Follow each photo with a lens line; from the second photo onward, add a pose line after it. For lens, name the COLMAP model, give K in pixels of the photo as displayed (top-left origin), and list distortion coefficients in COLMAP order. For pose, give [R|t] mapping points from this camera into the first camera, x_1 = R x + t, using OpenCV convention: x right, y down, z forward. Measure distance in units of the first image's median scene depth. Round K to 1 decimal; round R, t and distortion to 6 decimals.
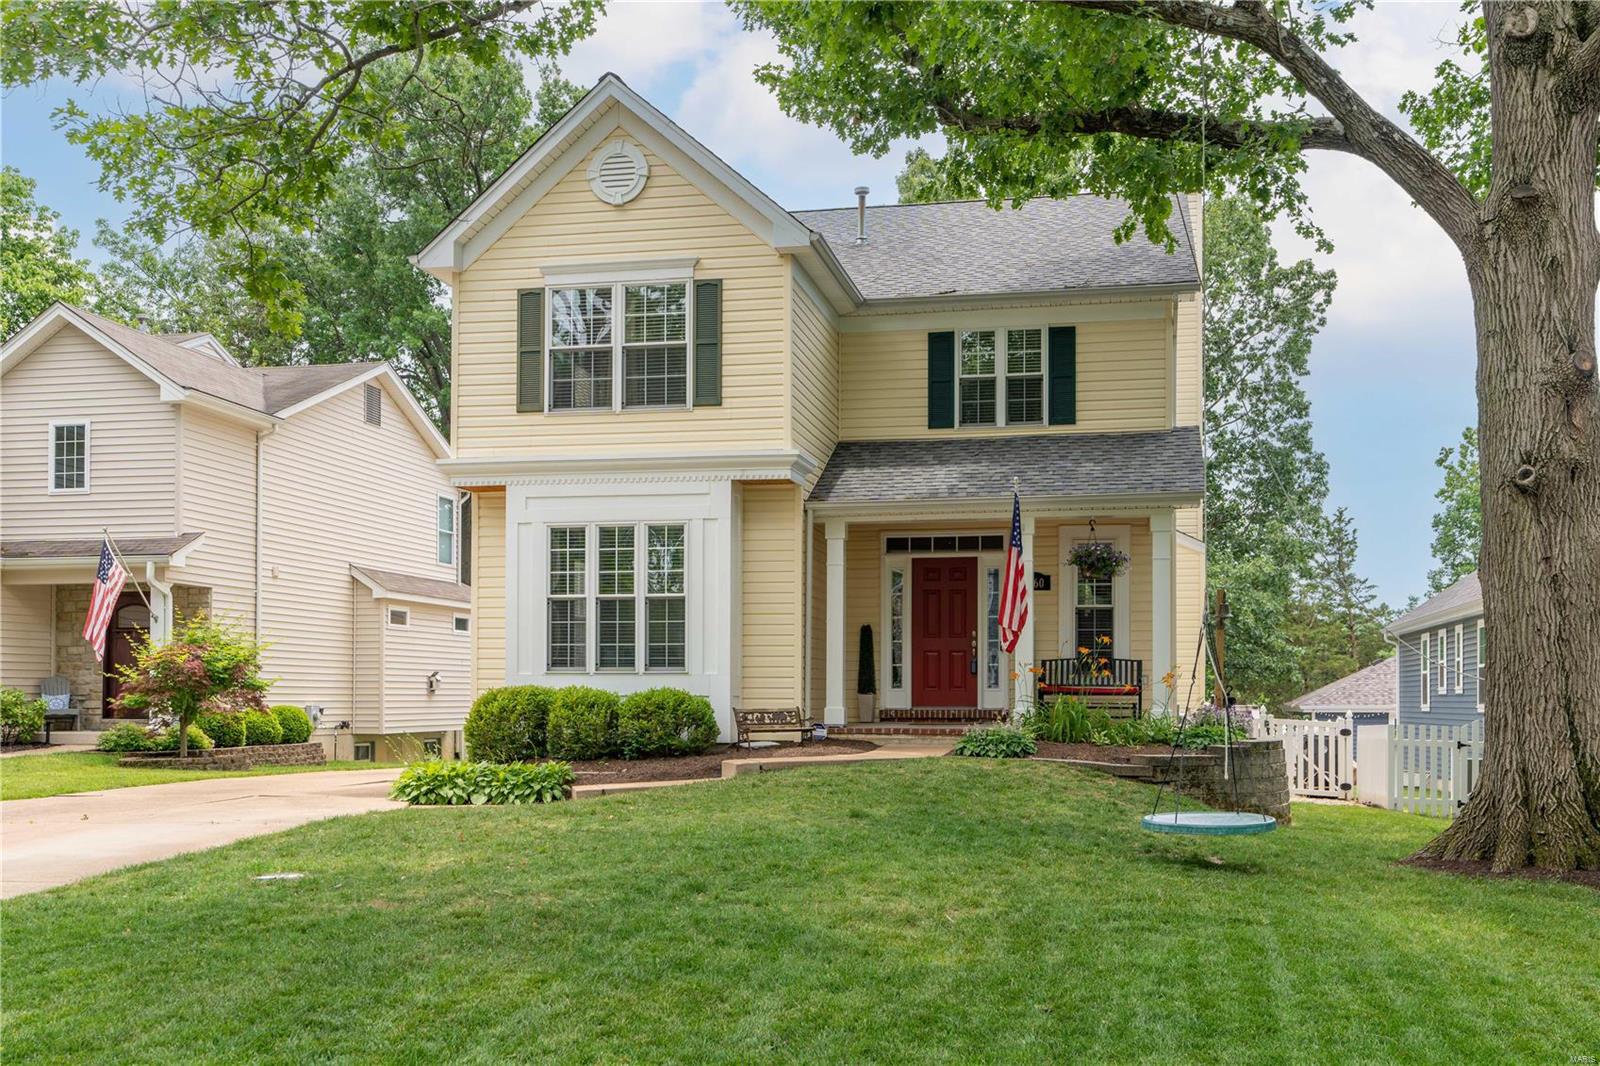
lens RADIAL K [[1582.4, 0, 844.5], [0, 1582.4, 577.9], [0, 0, 1]] dist [0.014791, -0.020246]
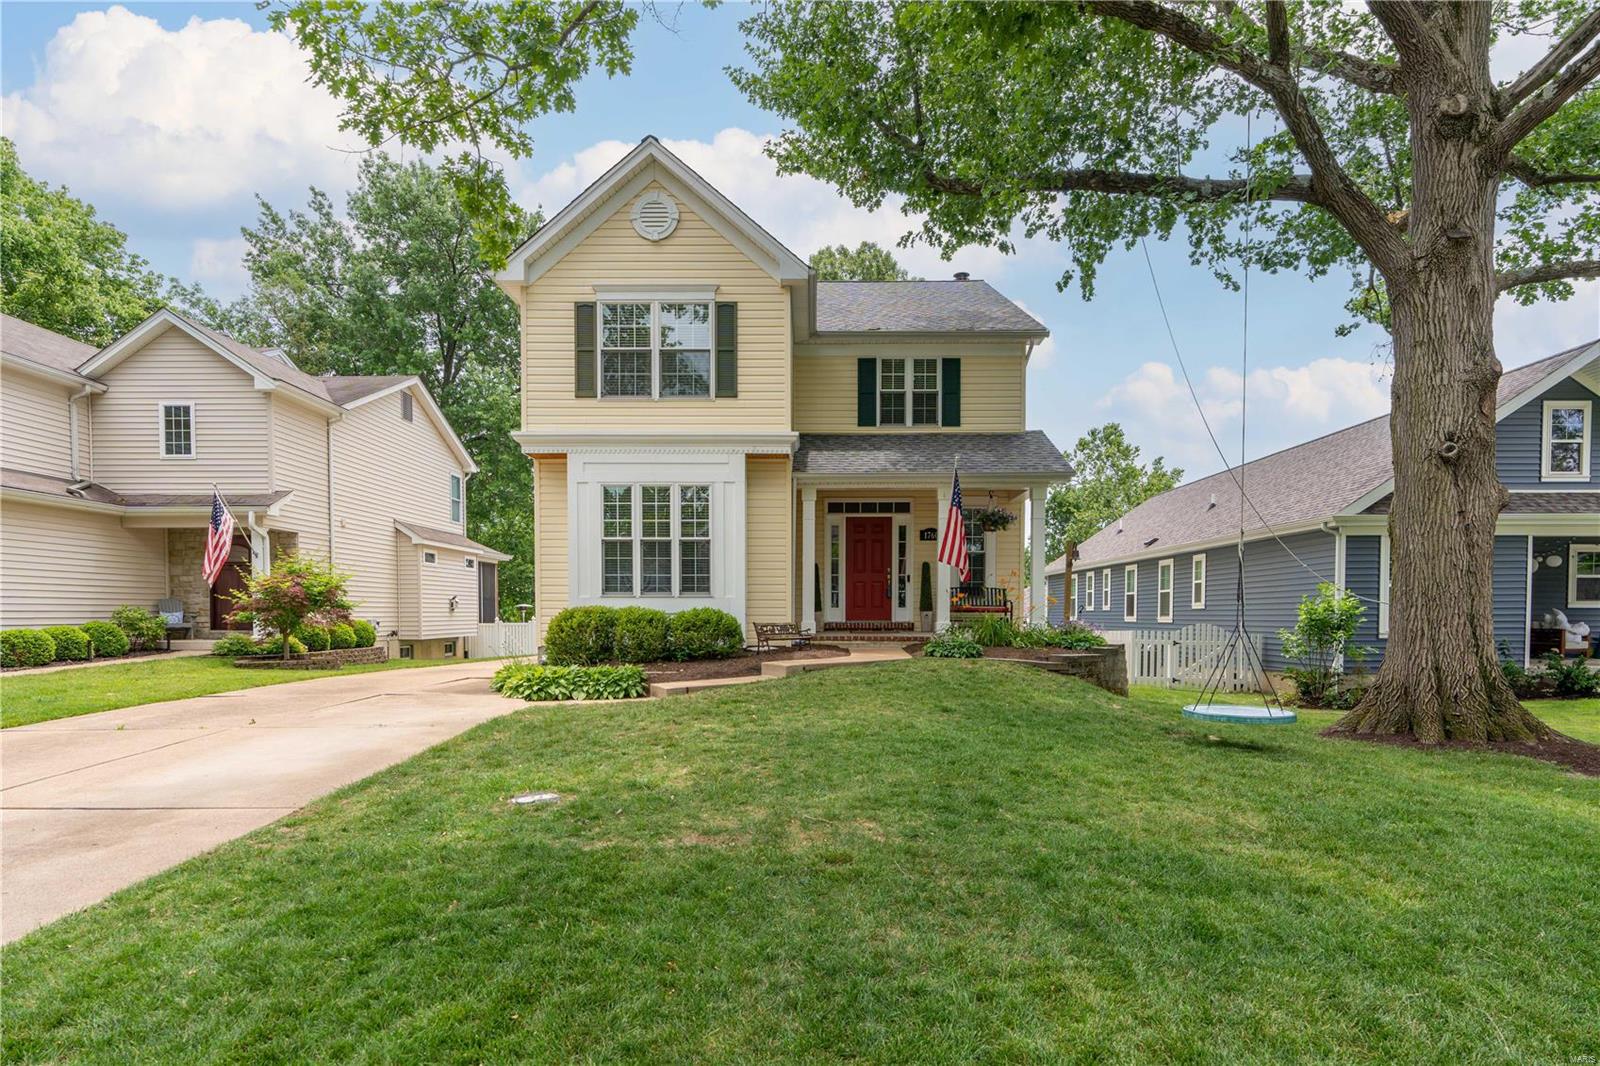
lens RADIAL K [[901.5, 0, 817.8], [0, 901.5, 602.5], [0, 0, 1]] dist [-0.006291, 0.001962]
pose [[0.981222, 0.001016, 0.192878, -0.154425], [-0.013437, 0.997917, 0.063099, 0.015077], [-0.192412, -0.064506, 0.979192, 0.224260]]
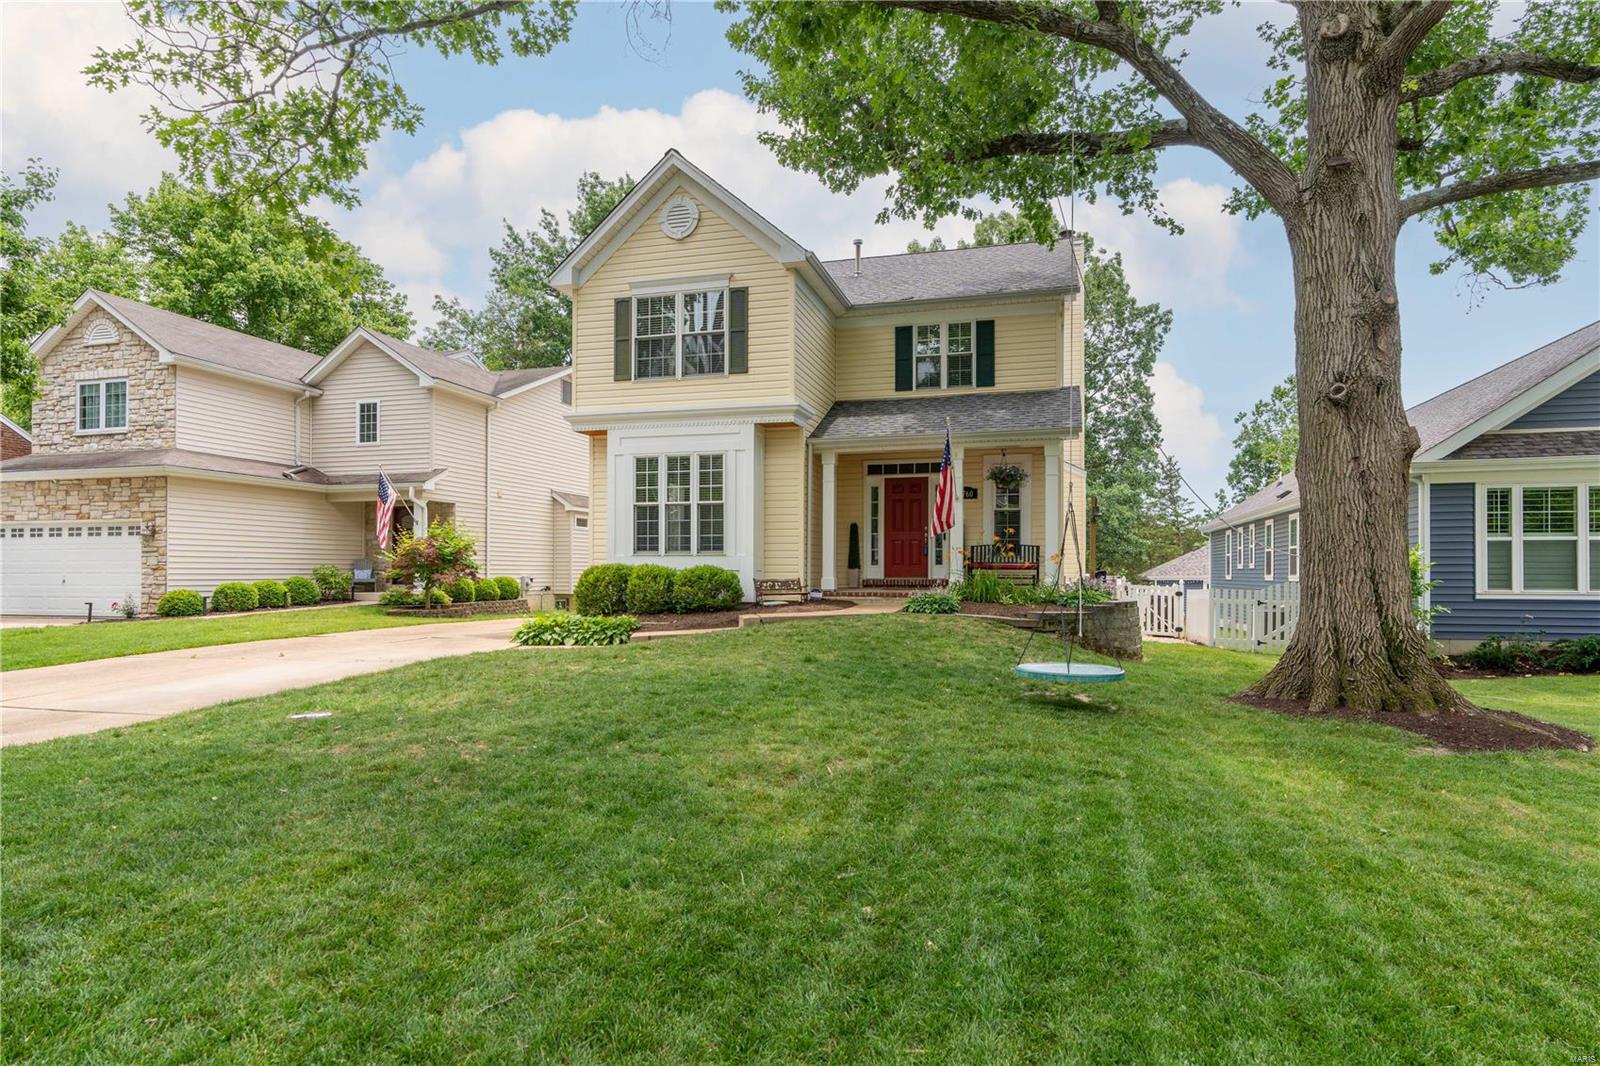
lens RADIAL K [[881.1, 0, 827.2], [0, 881.1, 525.3], [0, 0, 1]] dist [-0.003811, -0.000504]
pose [[0.997691, -0.004629, -0.067758, 0.049674], [0.006184, 0.999722, 0.022756, 0.014031], [0.067634, -0.023122, 0.997442, 0.182801]]
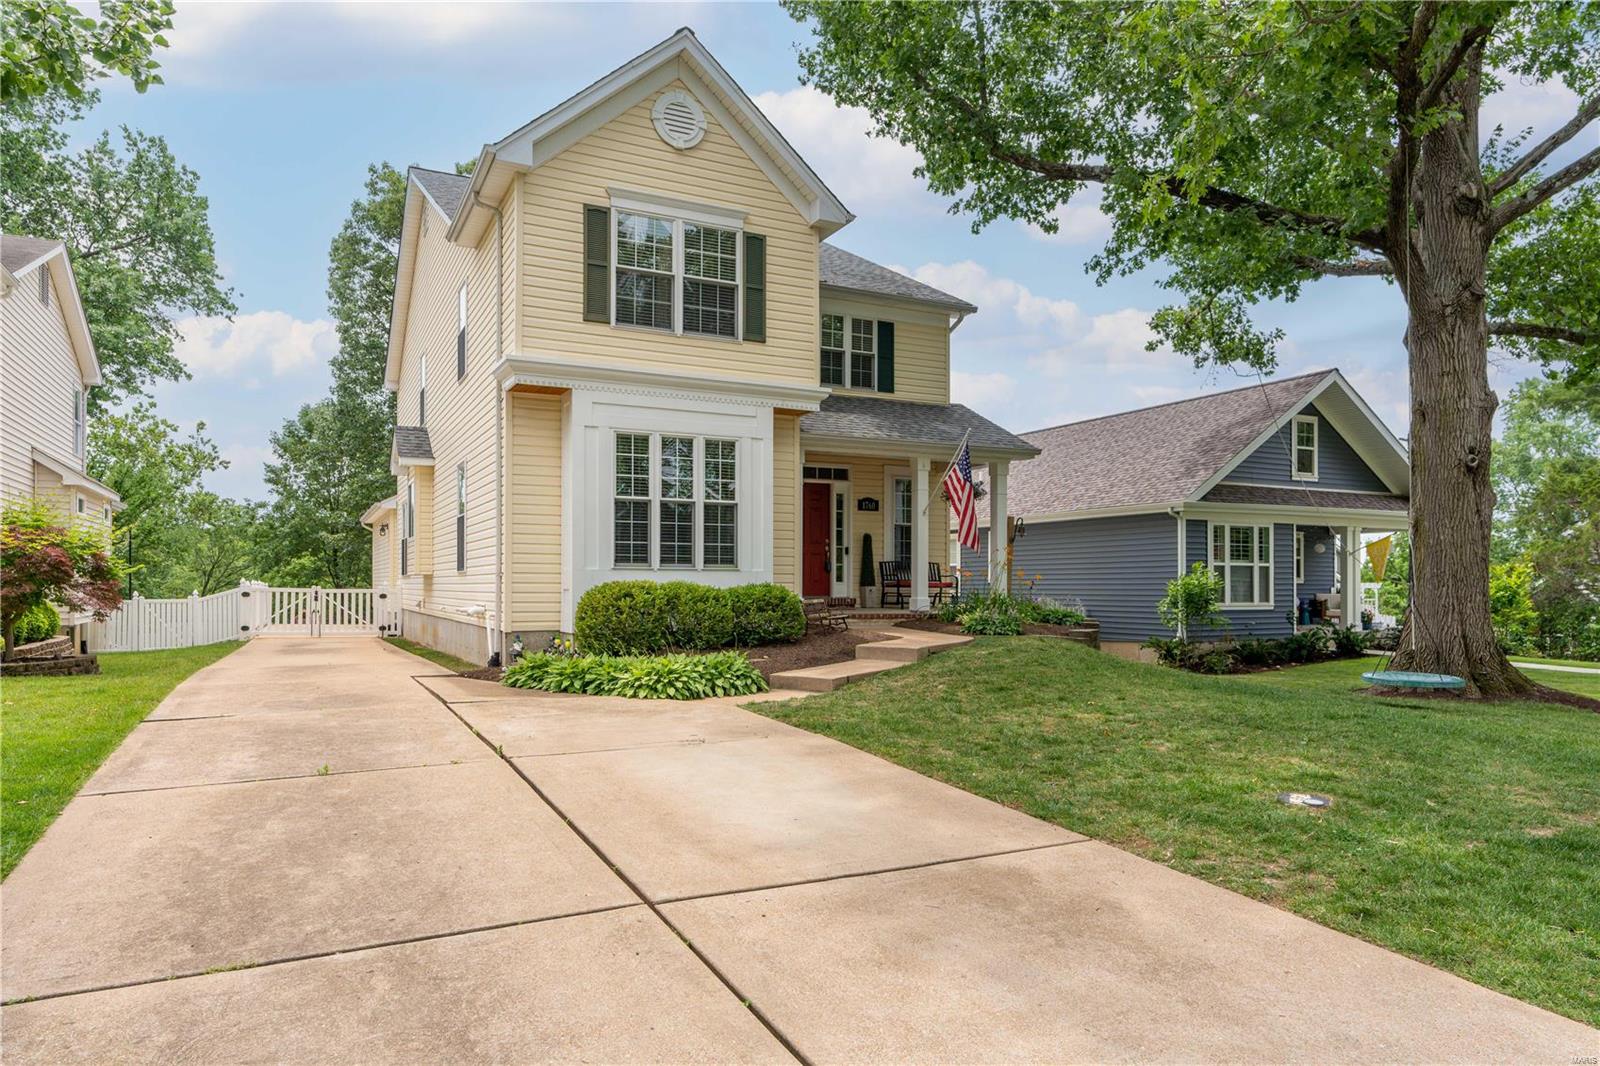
lens RADIAL K [[1000.1, 0, 800.0], [0, 1000.1, 533.0], [0, 0, 1]] dist [-0.003316, 0.000271]
pose [[0.787364, 0.031648, 0.615676, -0.500151], [-0.048407, 0.998772, 0.010564, 0.022557], [-0.614586, -0.038121, 0.787929, 0.385049]]
